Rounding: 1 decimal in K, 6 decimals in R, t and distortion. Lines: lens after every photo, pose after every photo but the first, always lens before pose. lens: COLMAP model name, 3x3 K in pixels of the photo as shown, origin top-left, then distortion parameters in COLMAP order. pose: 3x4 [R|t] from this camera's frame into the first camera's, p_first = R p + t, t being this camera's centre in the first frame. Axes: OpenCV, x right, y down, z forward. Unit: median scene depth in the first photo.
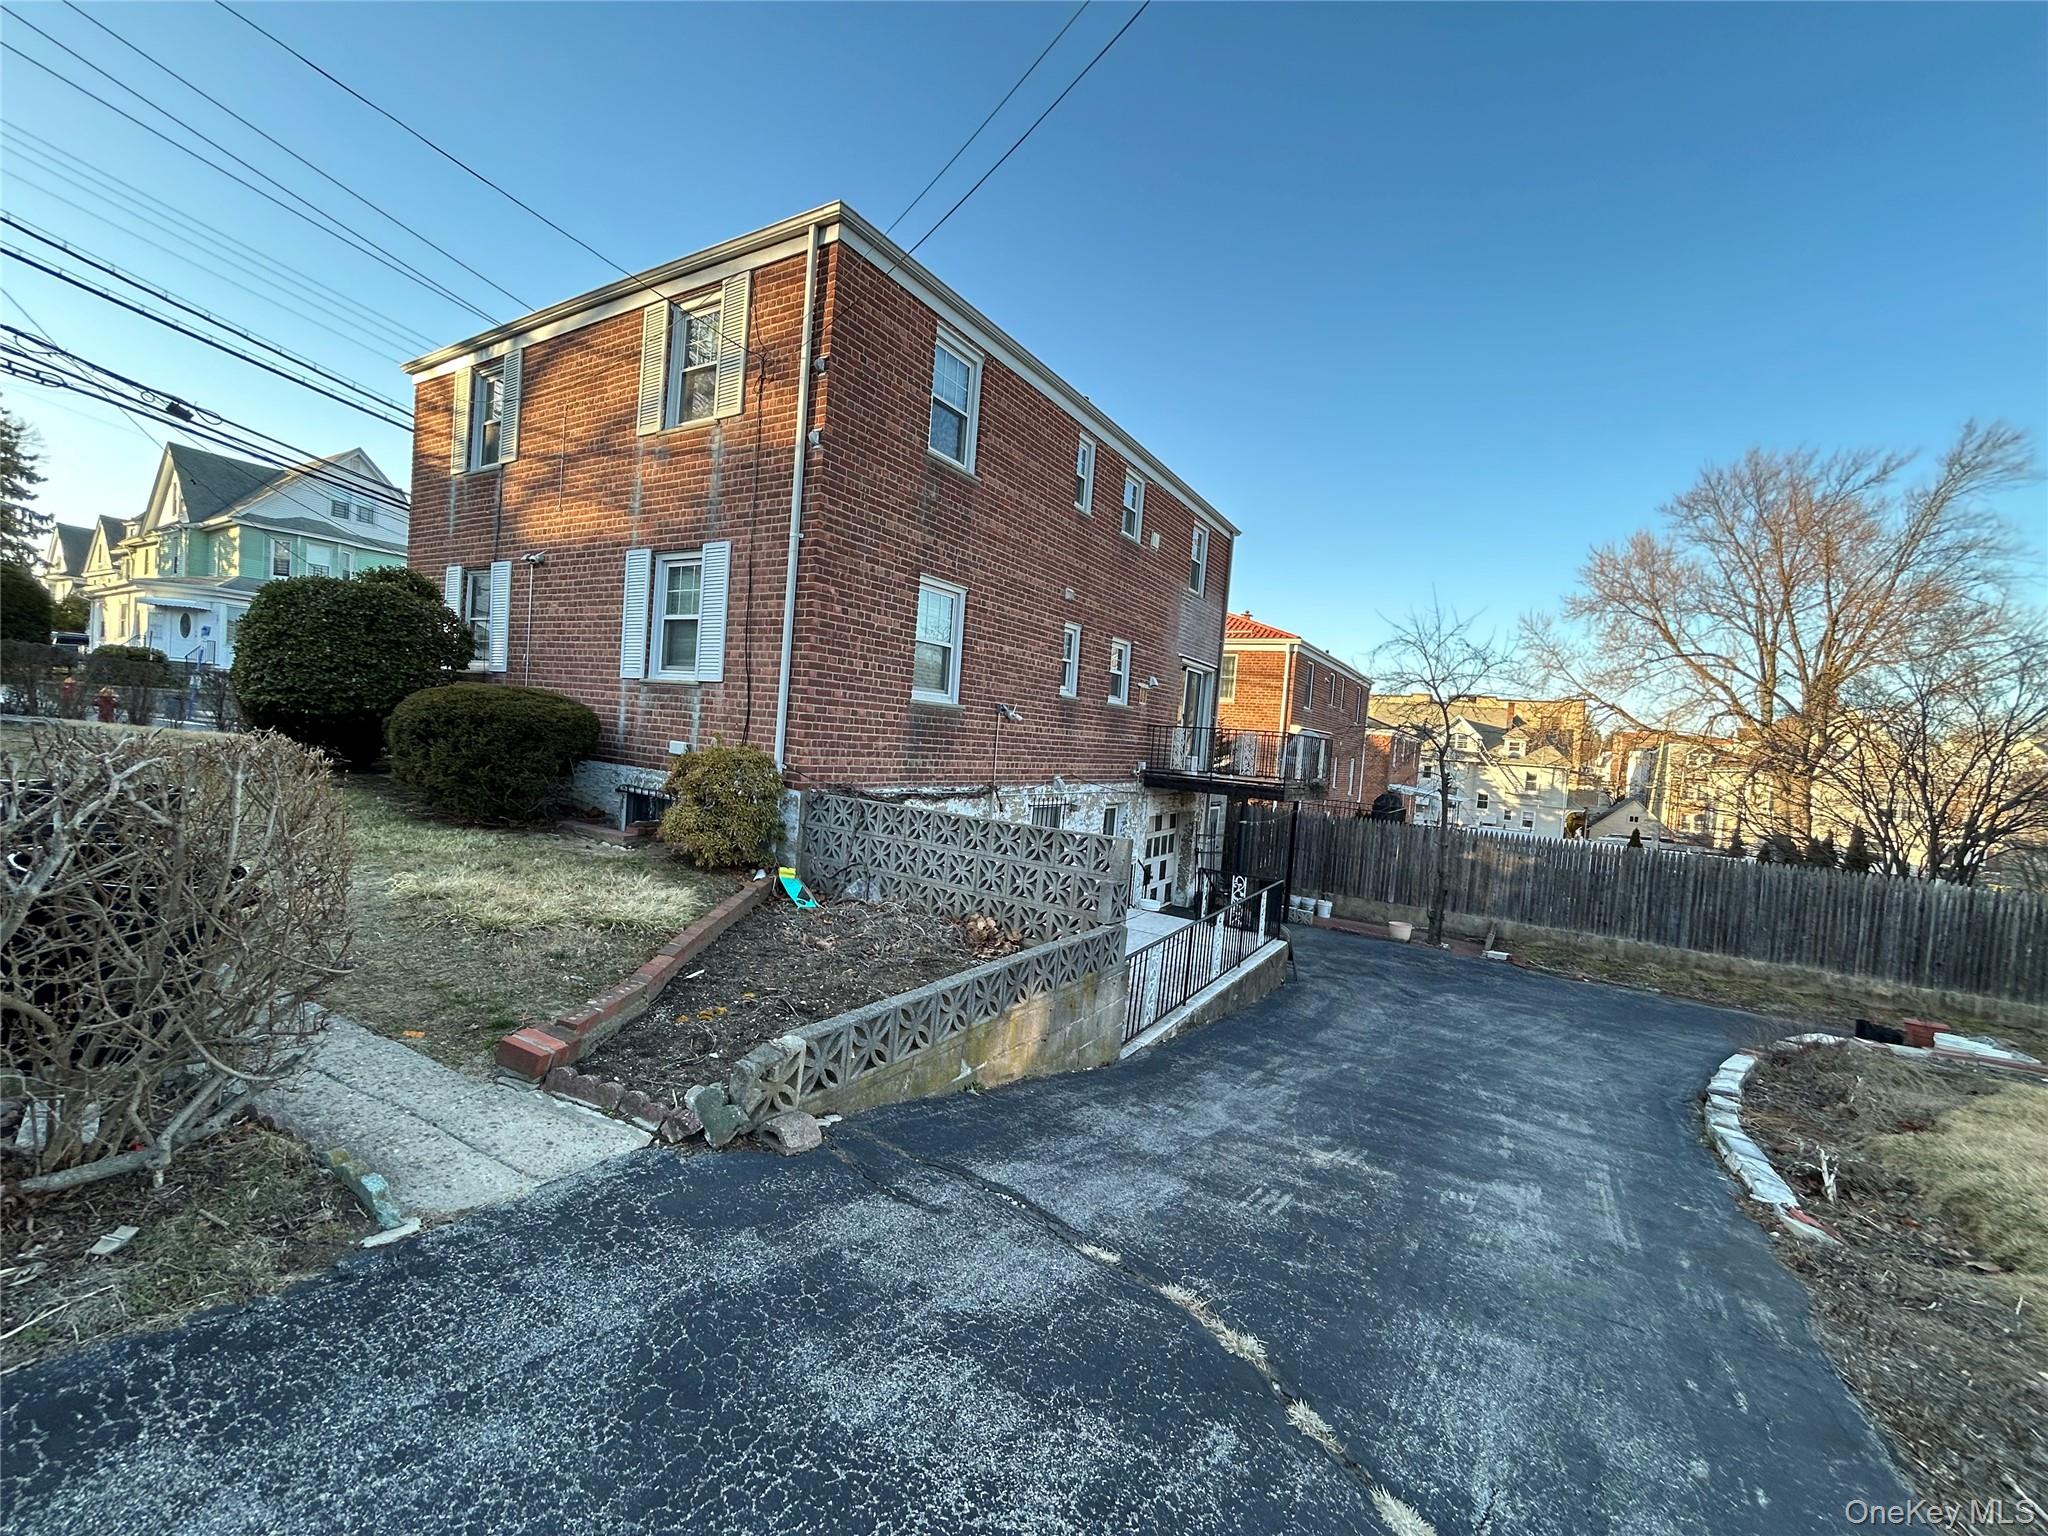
lens RADIAL K [[827.9, 0, 1023.4], [0, 827.9, 768.1], [0, 0, 1]] dist [0.000225, -0.000284]
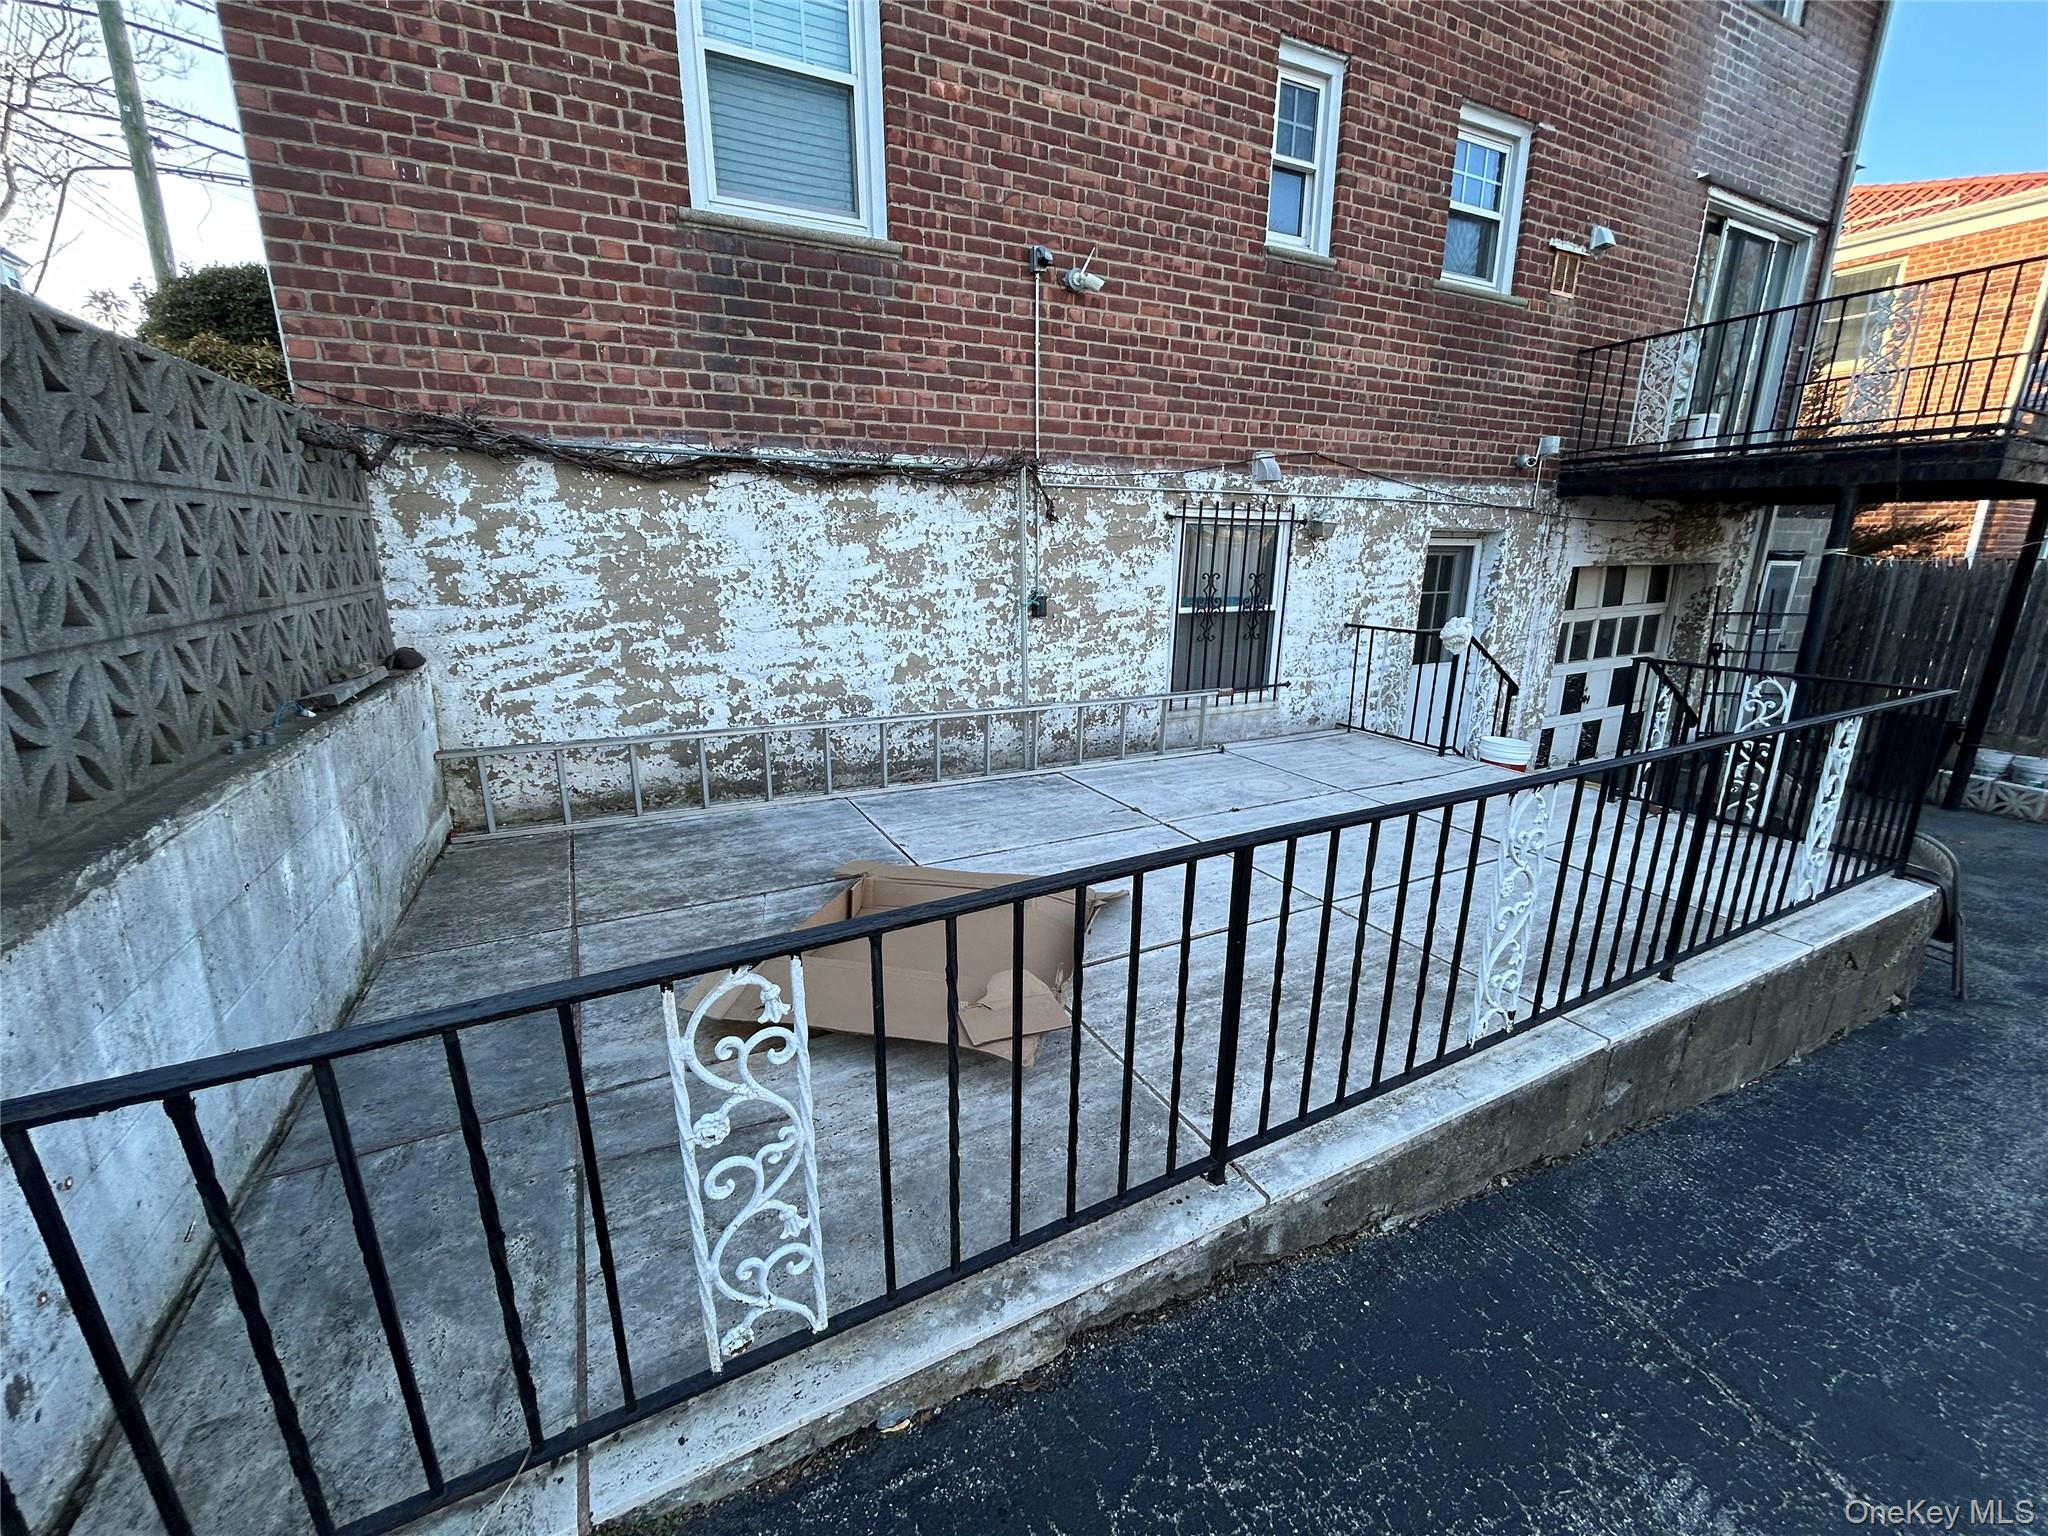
lens RADIAL K [[827.9, 0, 1026.0], [0, 827.9, 767.5], [0, 0, 1]] dist [0.000225, -0.000284]
pose [[0.852618, 0.062181, -0.518821, 0.175083], [0.042310, 0.981419, 0.187155, 0.087766], [0.520818, -0.181523, 0.834145, 0.539076]]
